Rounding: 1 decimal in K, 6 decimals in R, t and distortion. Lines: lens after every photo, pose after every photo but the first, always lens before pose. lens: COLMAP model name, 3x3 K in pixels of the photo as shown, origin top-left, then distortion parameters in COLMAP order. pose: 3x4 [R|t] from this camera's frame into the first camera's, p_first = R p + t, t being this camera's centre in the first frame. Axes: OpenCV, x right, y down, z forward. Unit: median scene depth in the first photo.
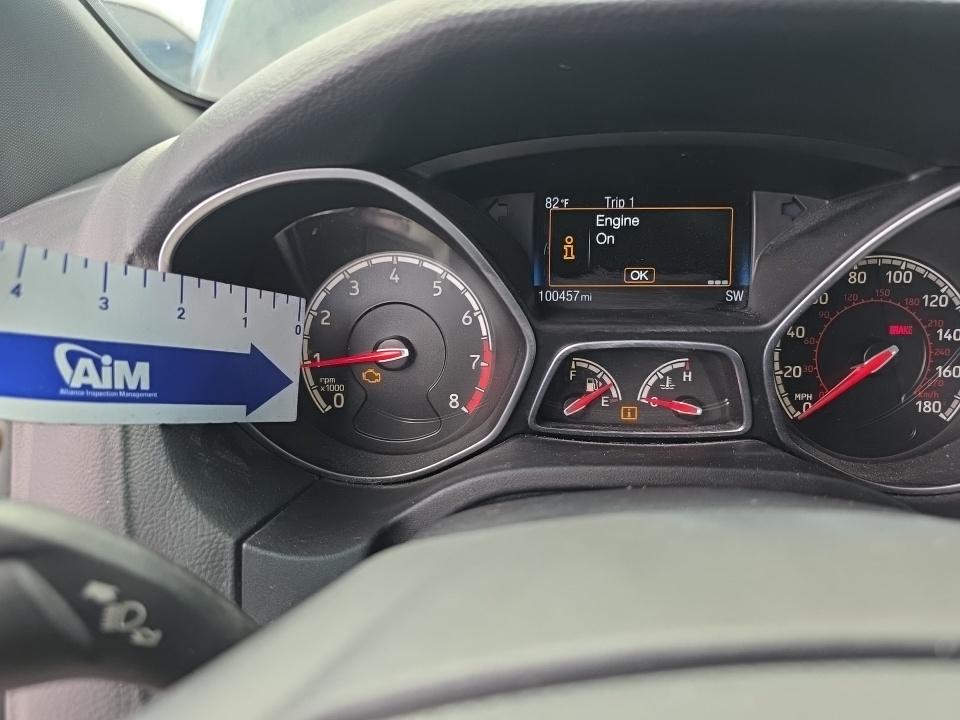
lens RADIAL K [[647.1, 0, 473.3], [0, 647.1, 368.9], [0, 0, 1]] dist [0.023720, -0.023943]
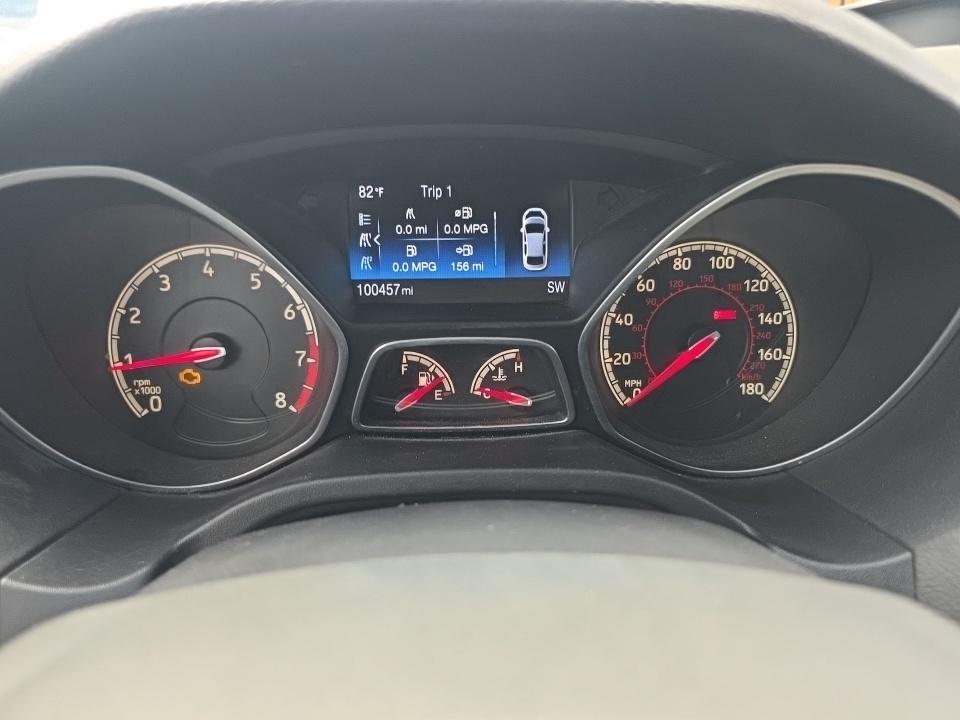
lens RADIAL K [[647.1, 0, 487.9], [0, 647.1, 362.8], [0, 0, 1]] dist [0.023720, -0.023943]
pose [[0.995199, -0.032630, 0.092270, 0.194969], [0.026832, 0.997628, 0.063393, -0.059648], [-0.094120, -0.060613, 0.993714, 0.025384]]
